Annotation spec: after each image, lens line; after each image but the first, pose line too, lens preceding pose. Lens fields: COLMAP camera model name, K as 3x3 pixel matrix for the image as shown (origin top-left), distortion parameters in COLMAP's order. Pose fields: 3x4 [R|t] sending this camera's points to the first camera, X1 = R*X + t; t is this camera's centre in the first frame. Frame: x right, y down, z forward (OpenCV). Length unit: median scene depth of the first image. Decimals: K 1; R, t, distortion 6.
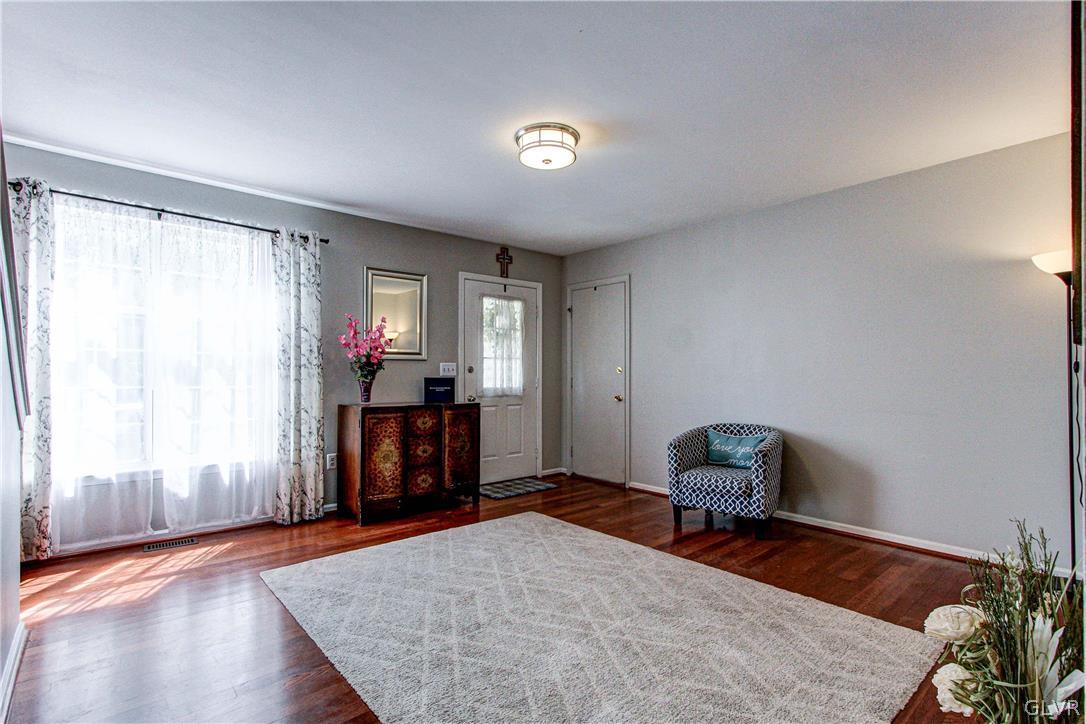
lens RADIAL K [[518.6, 0, 535.3], [0, 518.6, 367.6], [0, 0, 1]] dist [-0.000225, 0.000559]
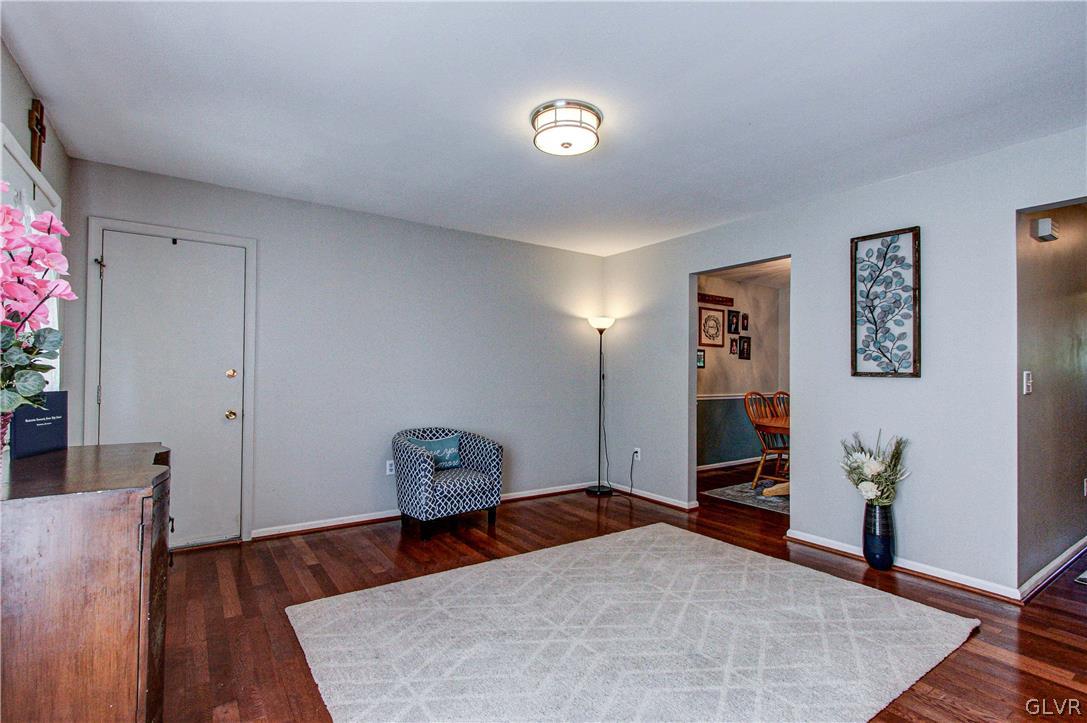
lens RADIAL K [[519.0, 0, 535.8], [0, 519.0, 367.1], [0, 0, 1]] dist [-0.000225, 0.000559]
pose [[0.099548, 0.021376, 0.994803, -0.590803], [-0.018198, 0.999641, -0.019659, 0.002673], [-0.994866, -0.016147, 0.099901, 0.656719]]
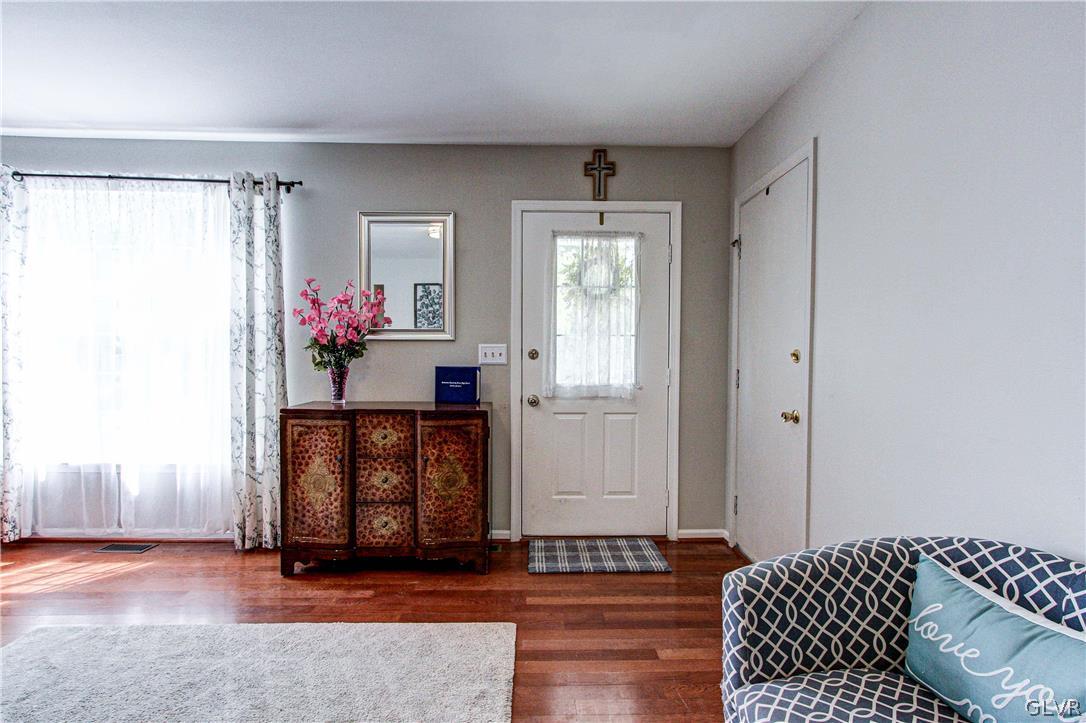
lens RADIAL K [[519.4, 0, 551.9], [0, 519.4, 367.1], [0, 0, 1]] dist [0.001018, 0.000688]
pose [[0.773975, 0.018992, -0.632932, 0.356263], [0.003476, 0.999408, 0.034240, -0.002407], [0.633207, -0.028701, 0.773450, 0.627041]]
